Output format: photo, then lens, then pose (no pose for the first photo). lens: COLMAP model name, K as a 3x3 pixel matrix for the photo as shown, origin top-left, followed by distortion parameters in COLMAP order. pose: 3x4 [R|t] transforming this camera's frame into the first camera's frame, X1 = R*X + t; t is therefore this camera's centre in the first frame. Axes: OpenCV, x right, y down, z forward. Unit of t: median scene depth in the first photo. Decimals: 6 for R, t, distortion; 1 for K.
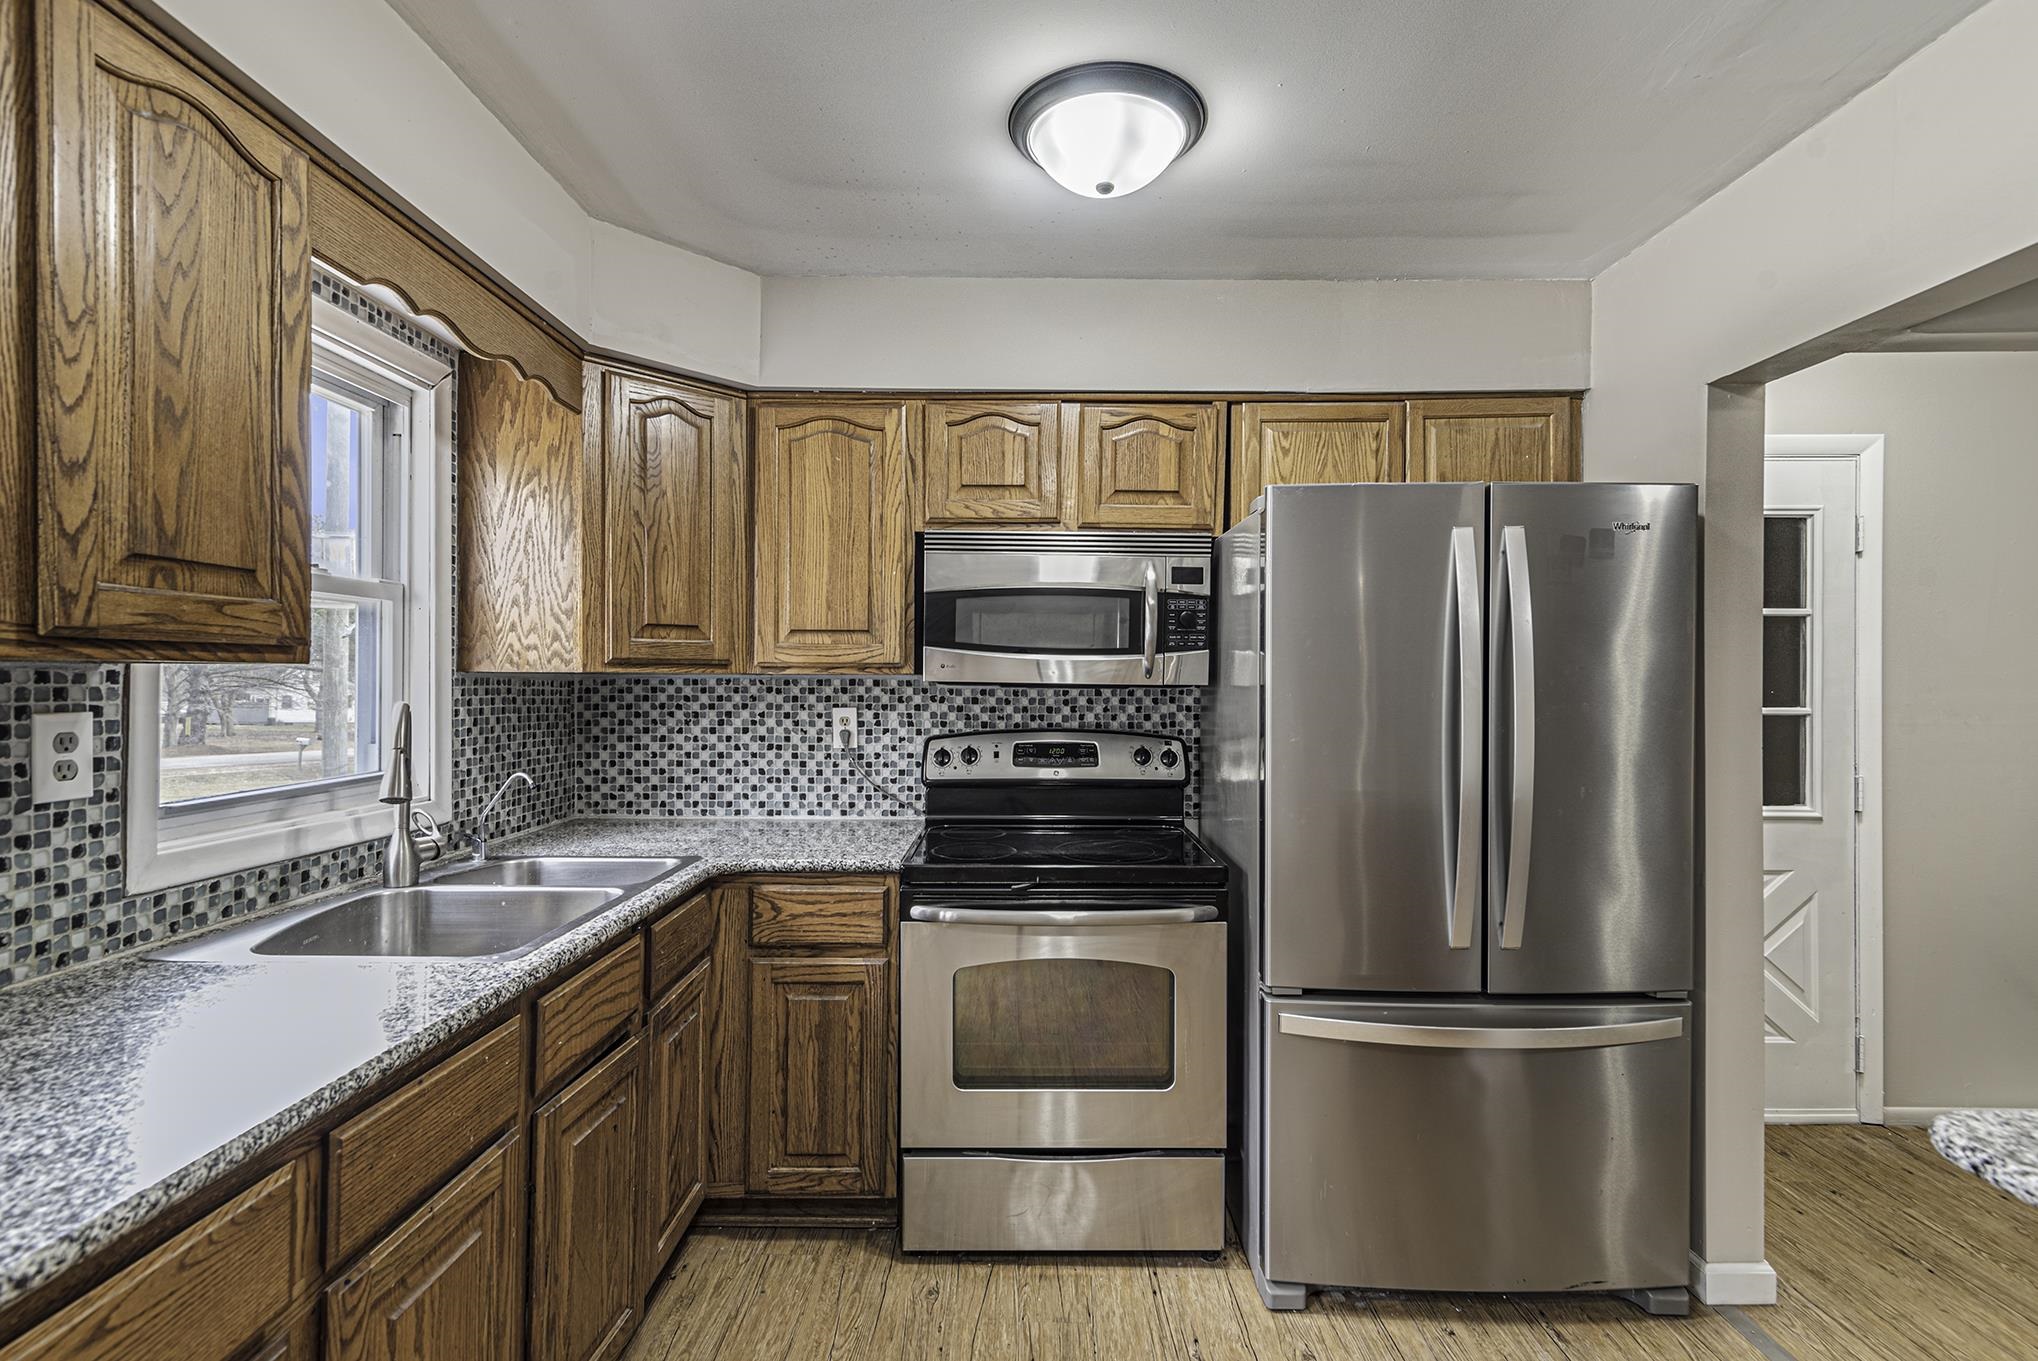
lens RADIAL K [[930.1, 0, 1023.6], [0, 930.1, 684.6], [0, 0, 1]] dist [0.012061, -0.000490]
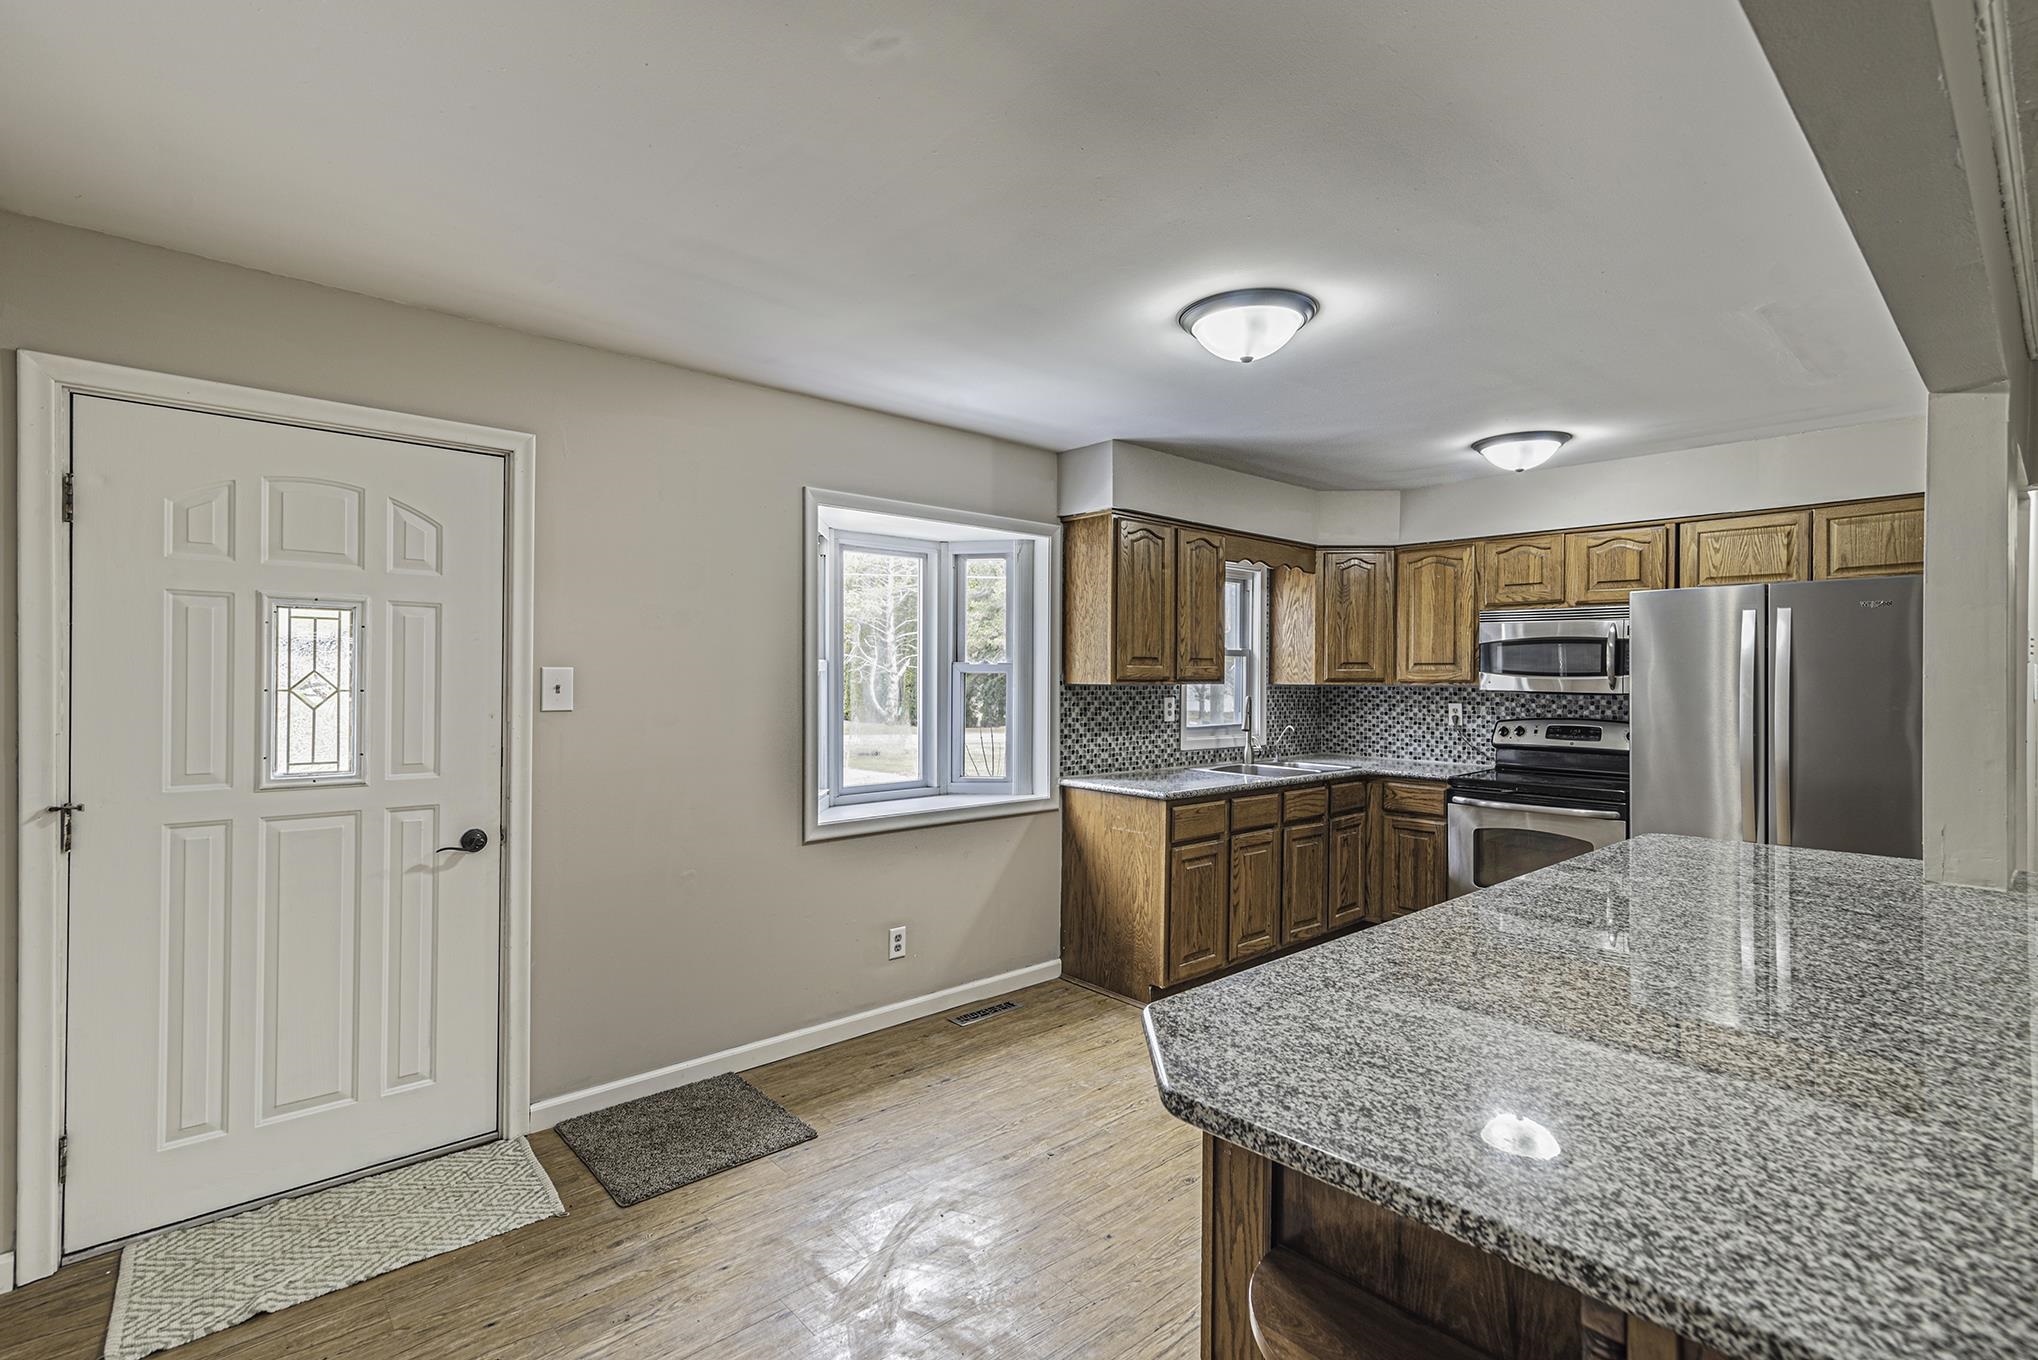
lens RADIAL K [[937.8, 0, 1014.0], [0, 937.8, 672.8], [0, 0, 1]] dist [0.001992, 0.000392]
pose [[0.667105, -0.001838, -0.744962, 0.675926], [-0.005617, 0.999956, -0.007497, -0.018496], [0.744943, 0.009185, 0.667065, -0.984611]]
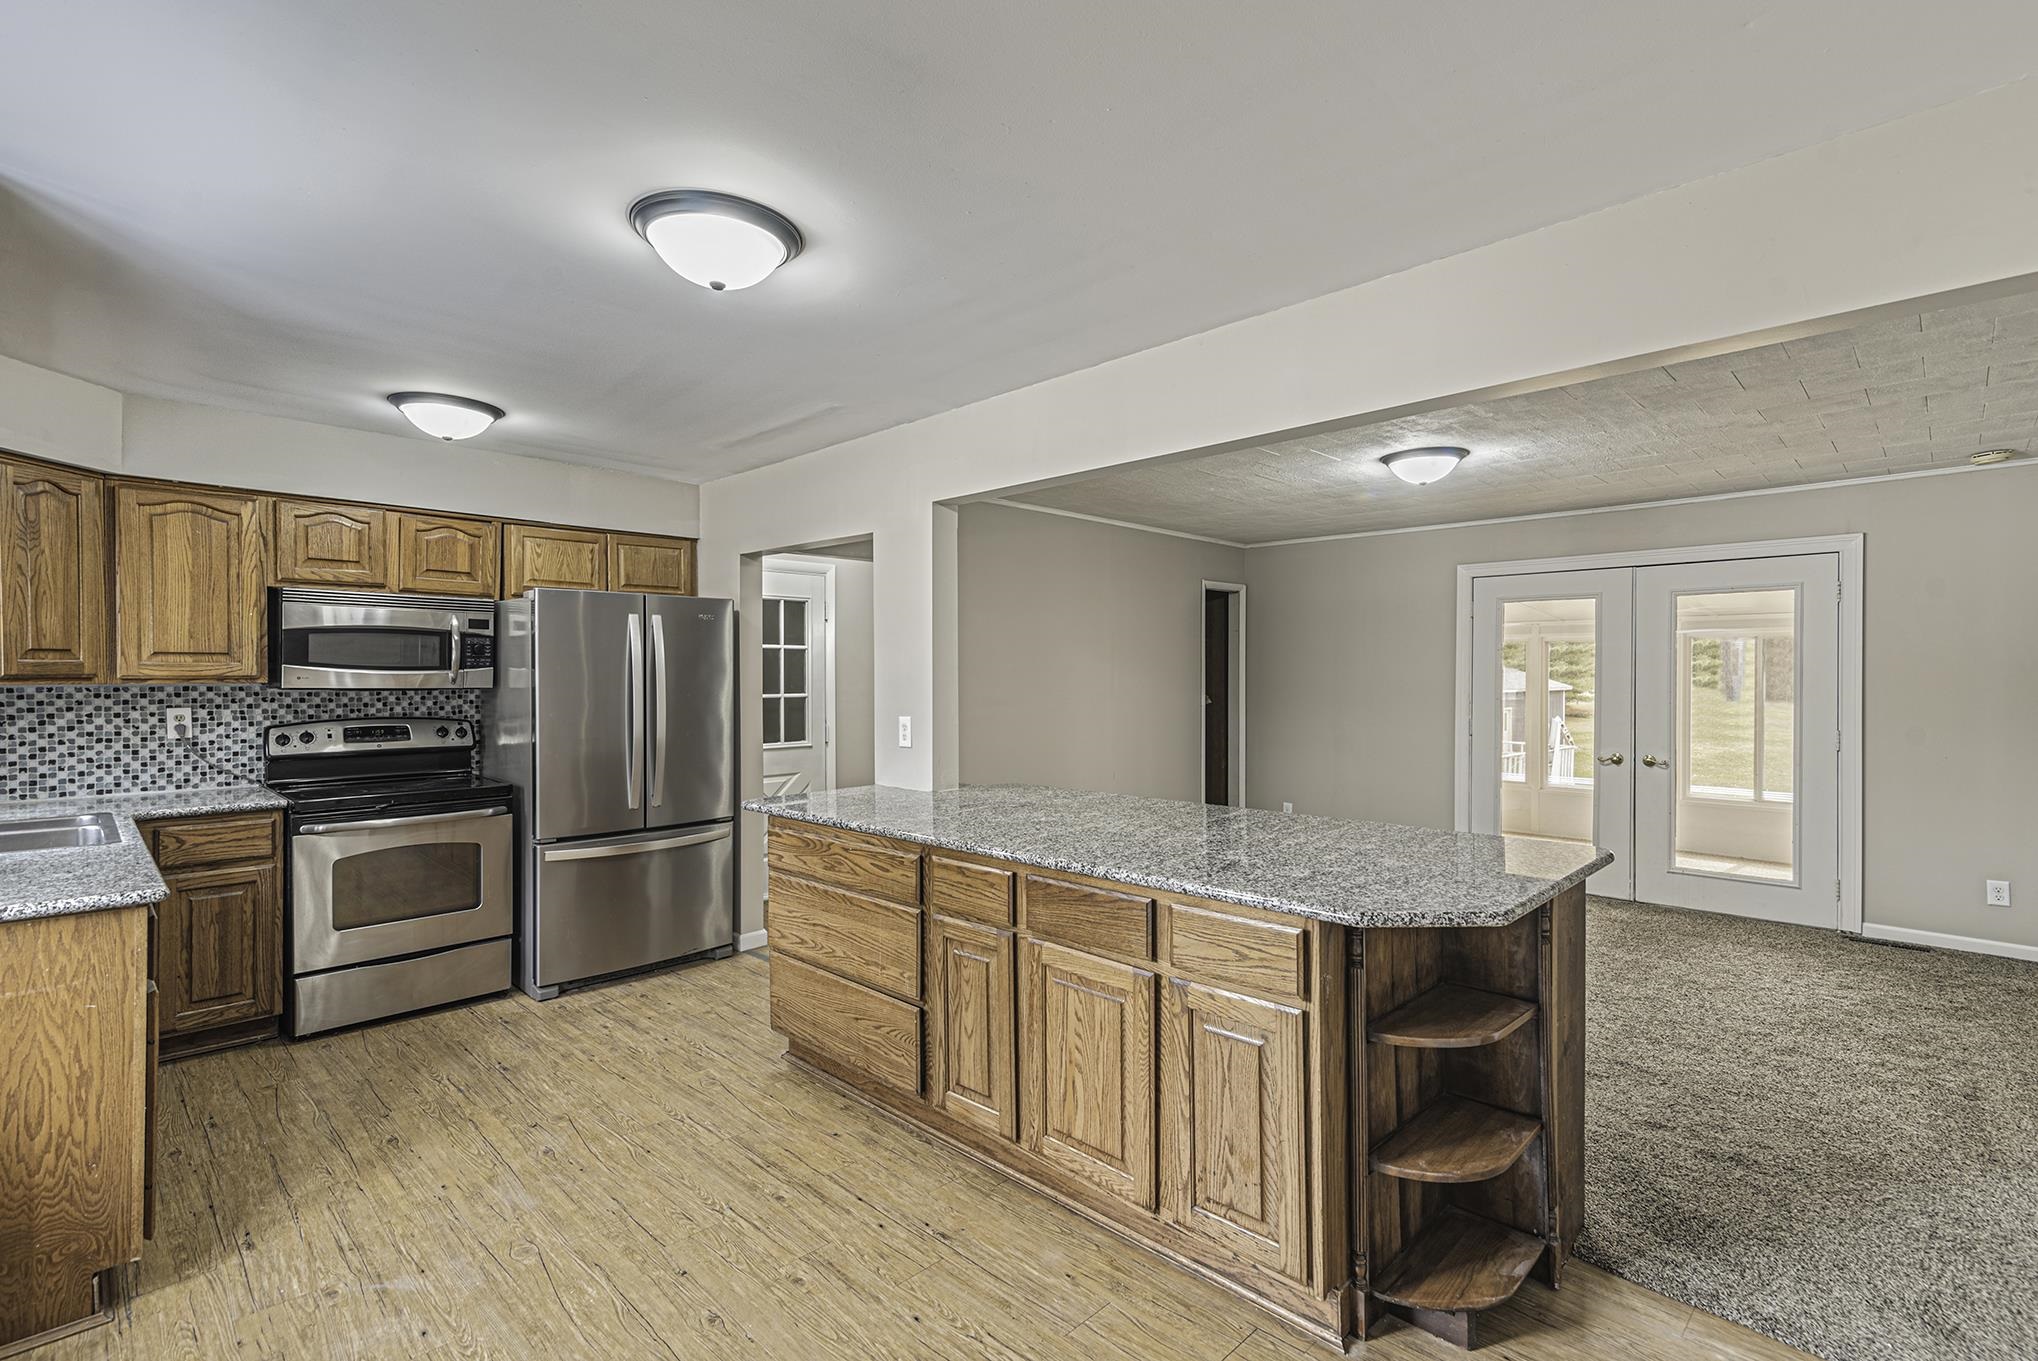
lens RADIAL K [[930.1, 0, 1023.6], [0, 930.1, 684.6], [0, 0, 1]] dist [0.012061, -0.000490]
pose [[0.700285, -0.012168, 0.713759, -0.339869], [0.005488, 0.999917, 0.011661, -0.019529], [-0.713842, -0.004249, 0.700294, -0.894947]]
